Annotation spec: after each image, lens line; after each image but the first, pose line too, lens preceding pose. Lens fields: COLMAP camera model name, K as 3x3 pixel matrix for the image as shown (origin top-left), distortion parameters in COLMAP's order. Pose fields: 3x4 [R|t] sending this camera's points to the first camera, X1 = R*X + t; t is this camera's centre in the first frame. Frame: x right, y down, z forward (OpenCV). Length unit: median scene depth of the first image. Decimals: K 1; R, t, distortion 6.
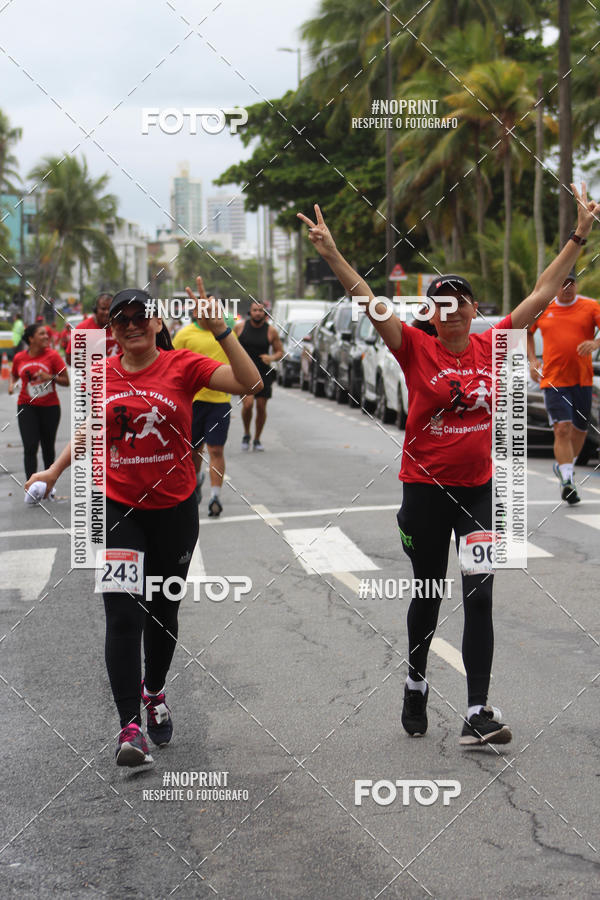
lens RADIAL K [[4332.0, 0, 300.0], [0, 4332.0, 450.0], [0, 0, 1]] dist [-0.036023, 5.091300]
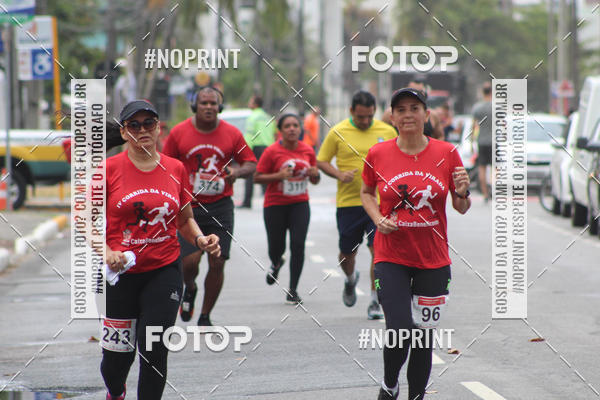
lens RADIAL K [[3267.4, 0, 300.0], [0, 3267.4, 200.0], [0, 0, 1]] dist [1.008999, -2.635083]
pose [[0.999891, 0.006553, 0.013246, -0.045393], [-0.006439, 0.999942, -0.008675, -0.015637], [-0.013302, 0.008588, 0.999875, 0.584135]]
